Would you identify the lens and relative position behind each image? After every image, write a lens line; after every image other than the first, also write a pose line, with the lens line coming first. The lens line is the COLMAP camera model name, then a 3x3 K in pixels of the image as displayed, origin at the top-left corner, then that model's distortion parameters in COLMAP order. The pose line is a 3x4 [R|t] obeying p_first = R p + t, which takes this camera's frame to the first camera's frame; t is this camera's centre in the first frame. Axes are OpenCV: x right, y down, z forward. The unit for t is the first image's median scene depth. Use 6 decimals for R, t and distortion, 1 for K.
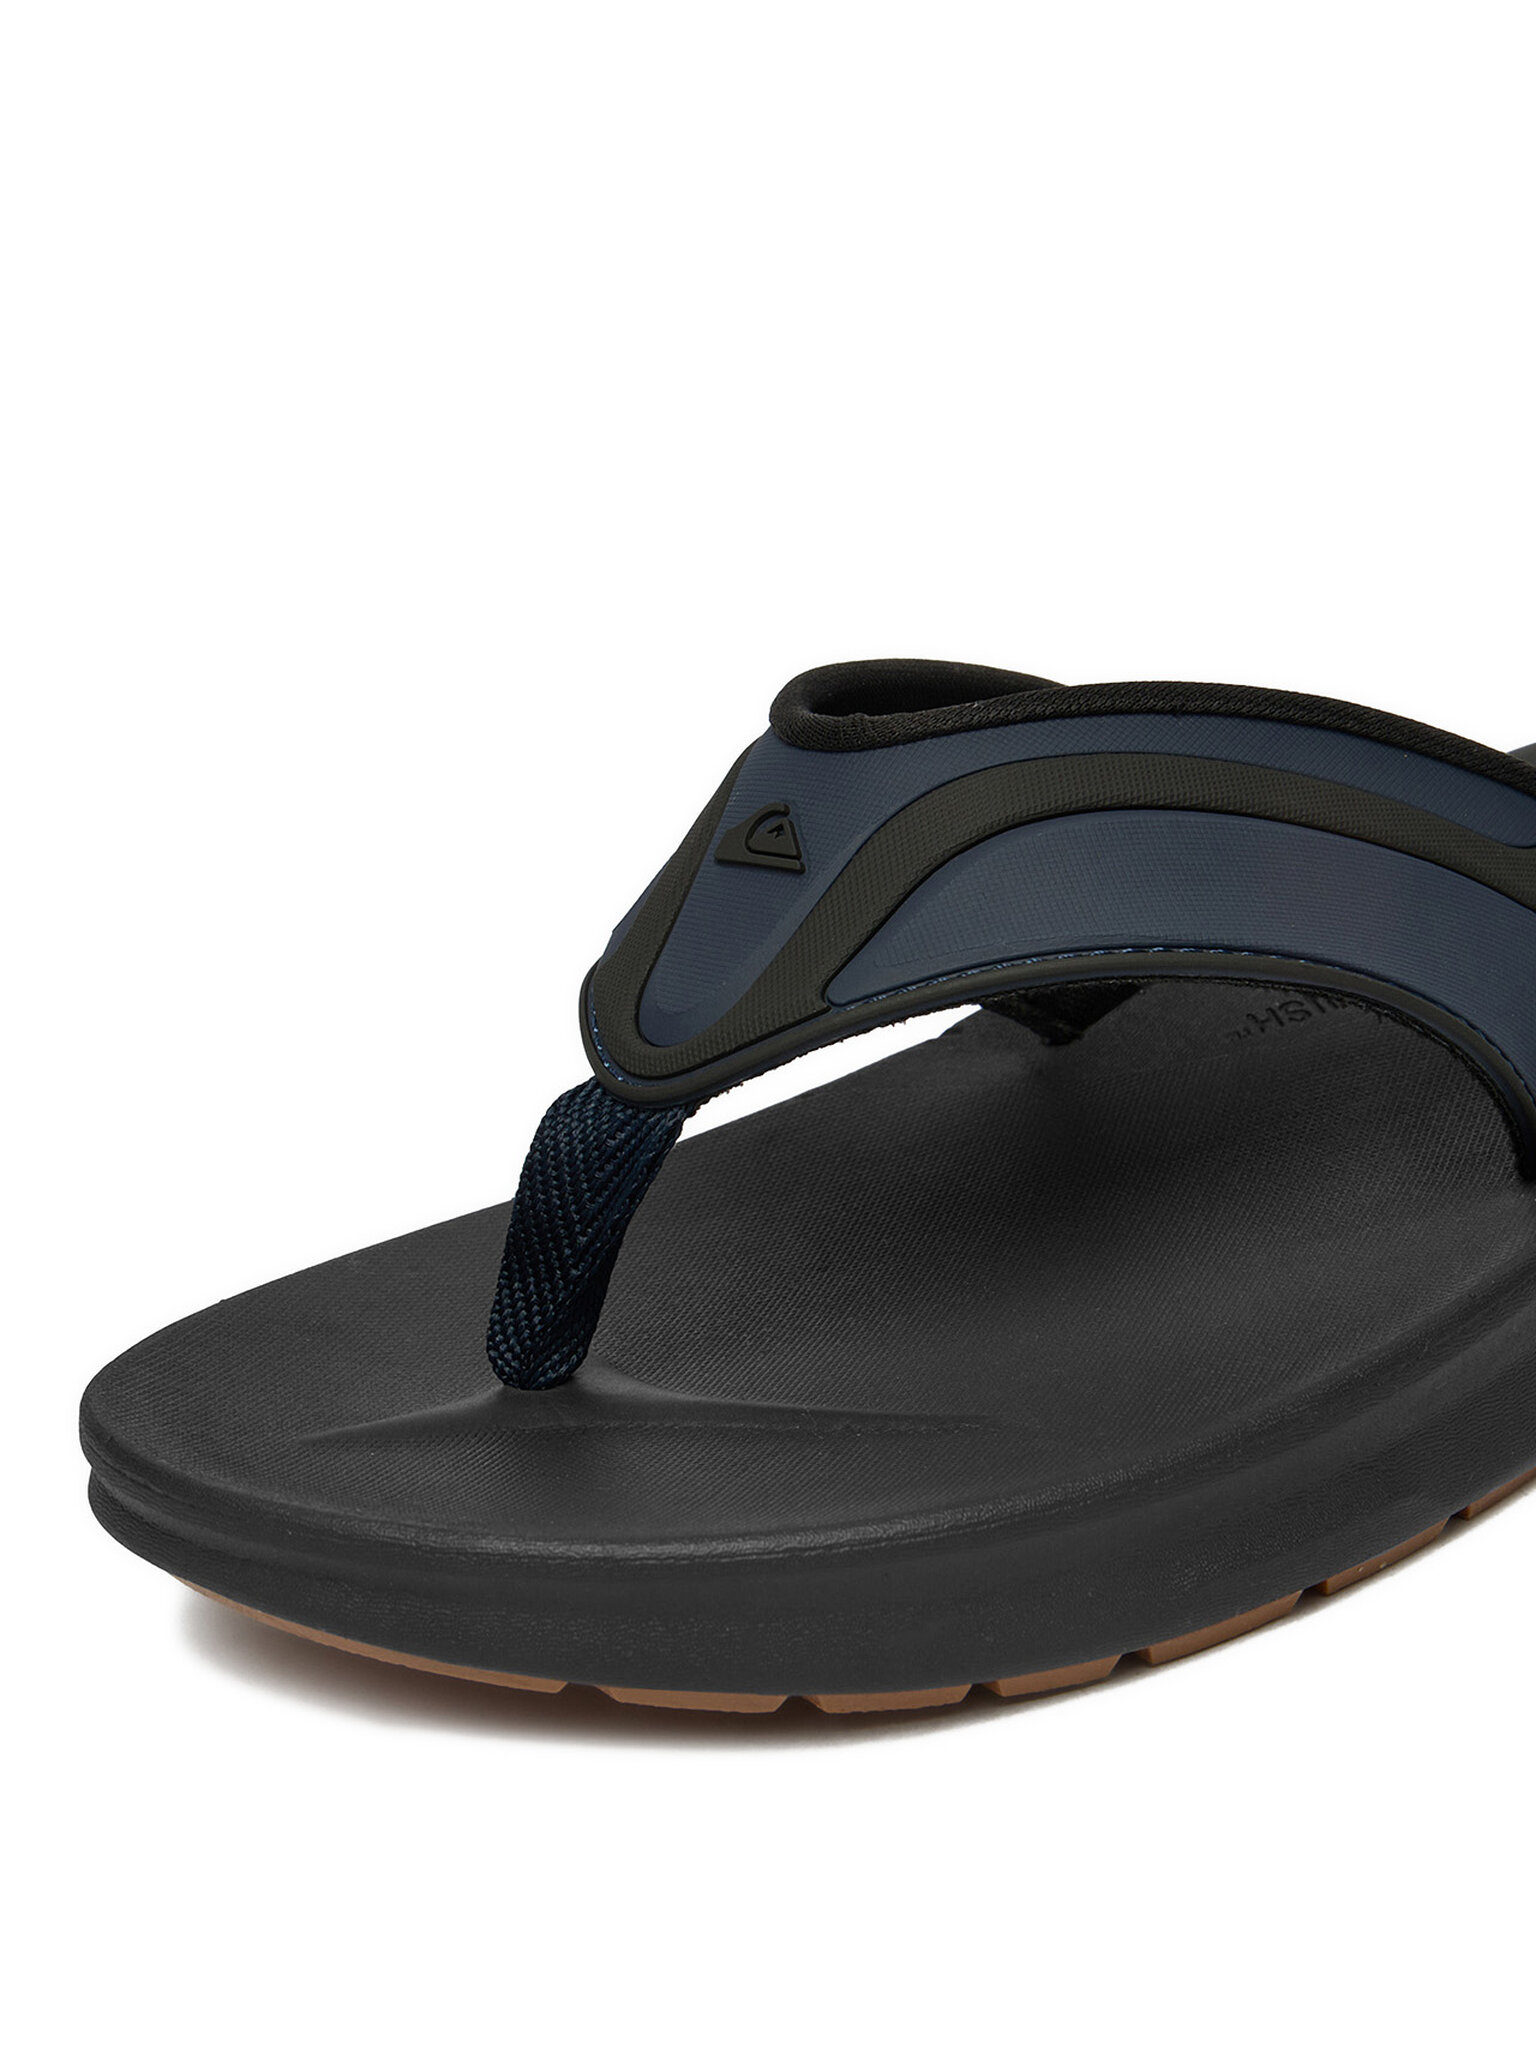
lens RADIAL K [[3066.3, 0, 768.0], [0, 3066.3, 1024.0], [0, 0, 1]] dist [-0.050072, -0.059108]
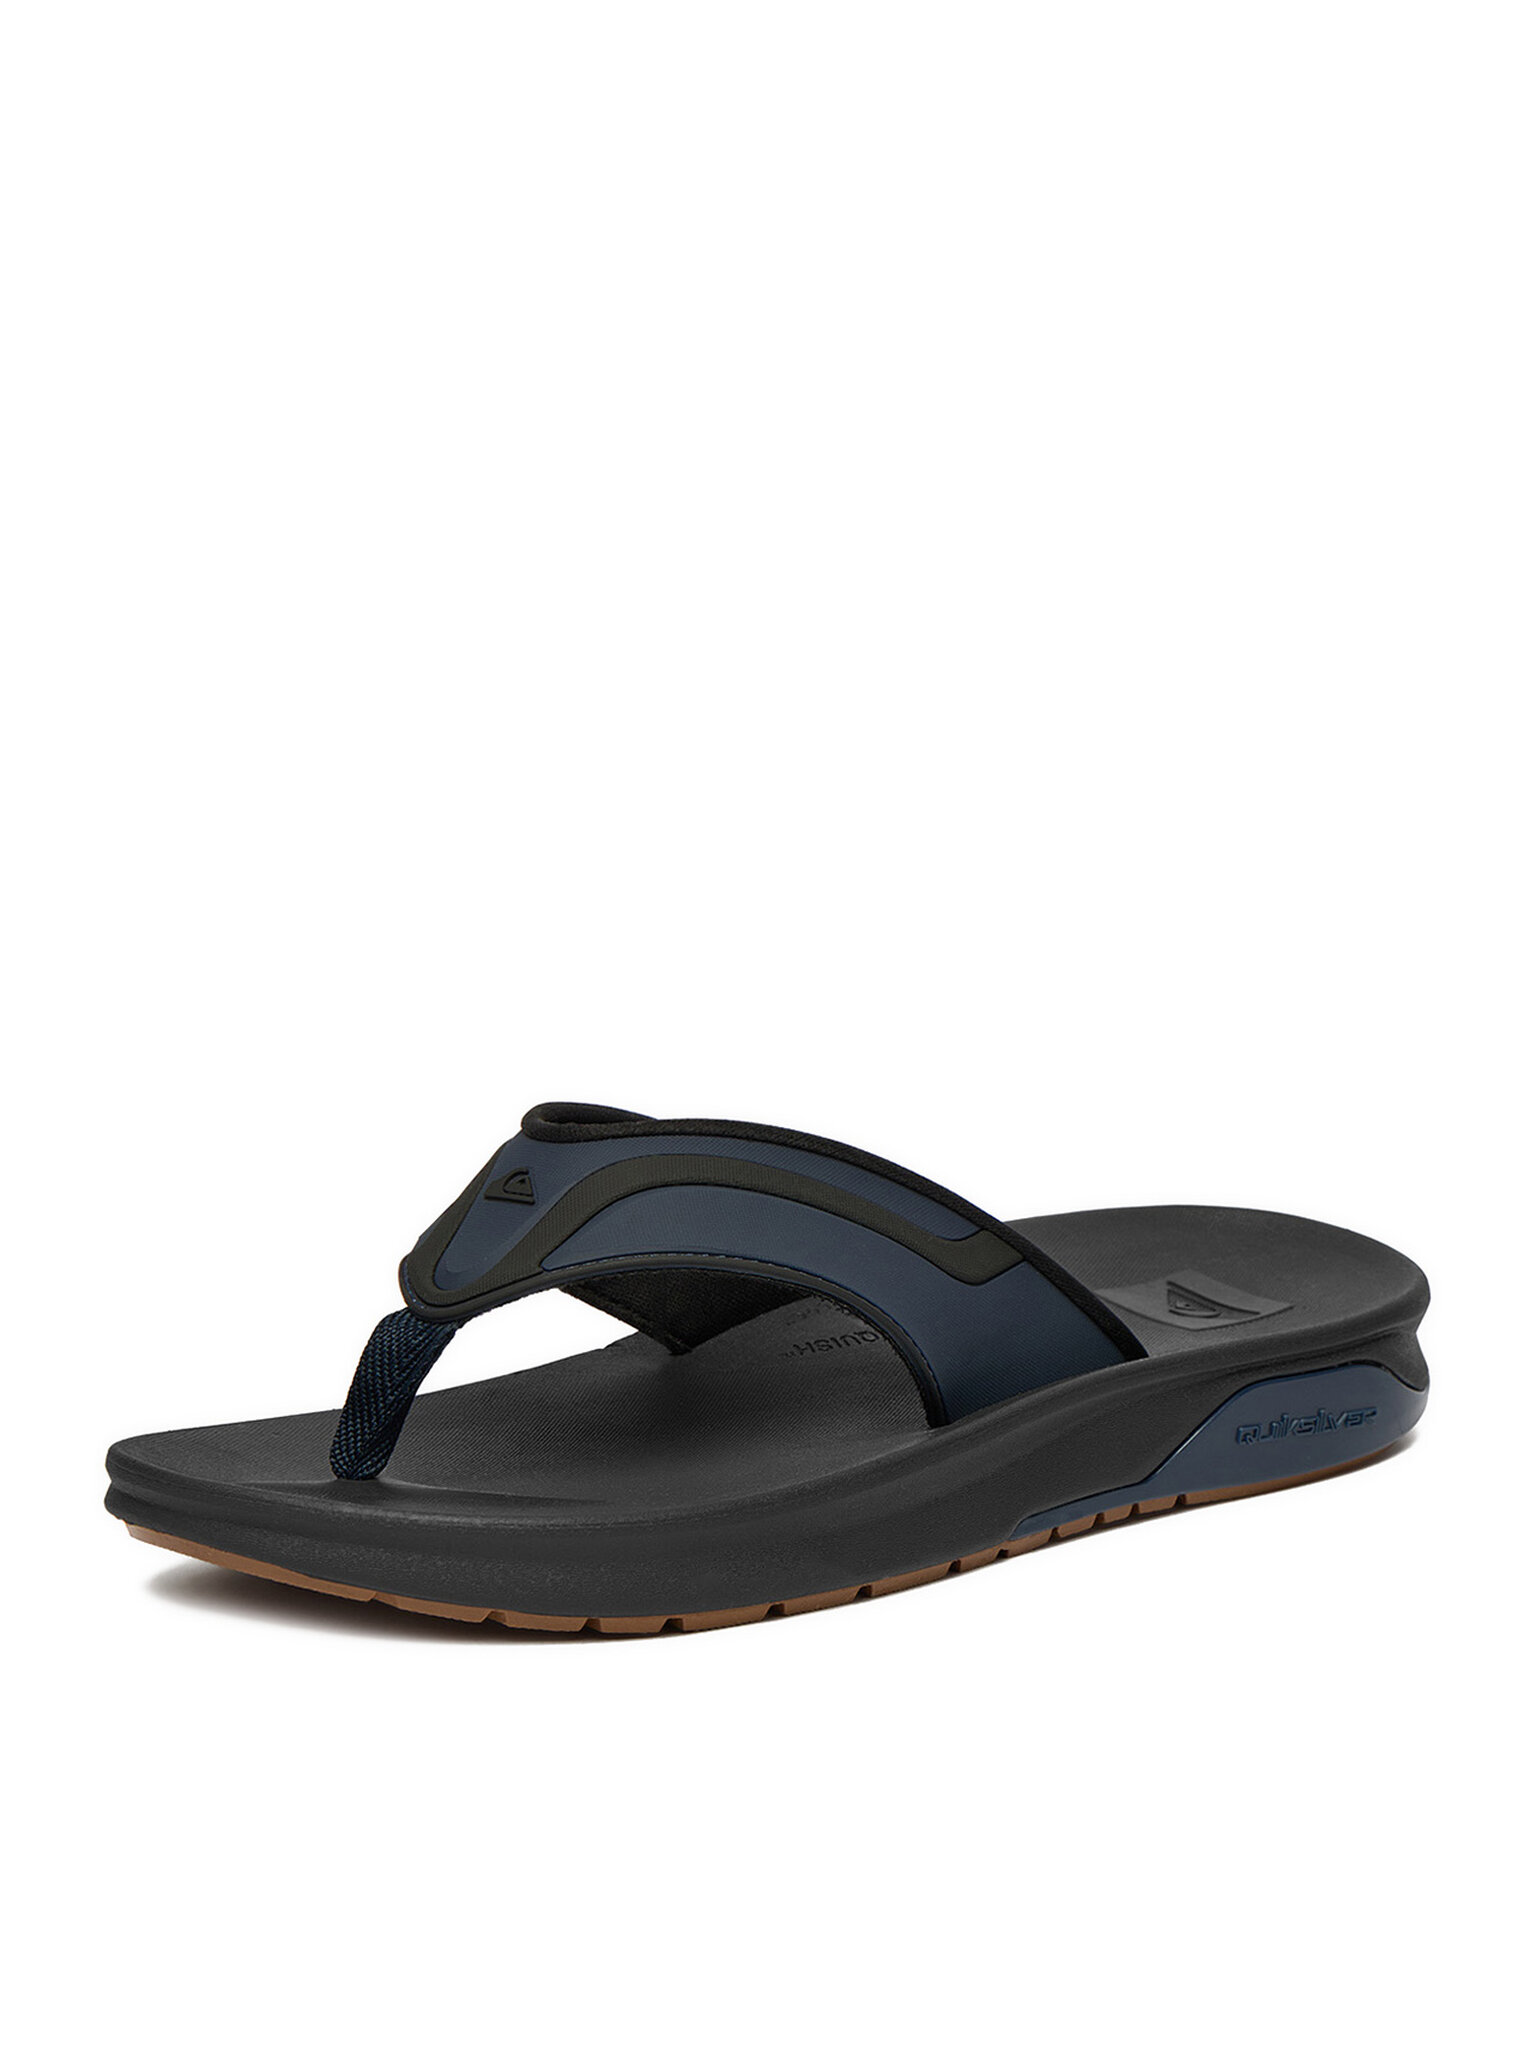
lens RADIAL K [[6023.3, 0, 768.0], [0, 6023.3, 1024.0], [0, 0, 1]] dist [0.072258, 0.200970]
pose [[0.993620, 0.096620, 0.058175, -0.067240], [-0.084118, 0.978483, -0.188400, 0.495607], [-0.075126, 0.182305, 0.980368, -2.467801]]
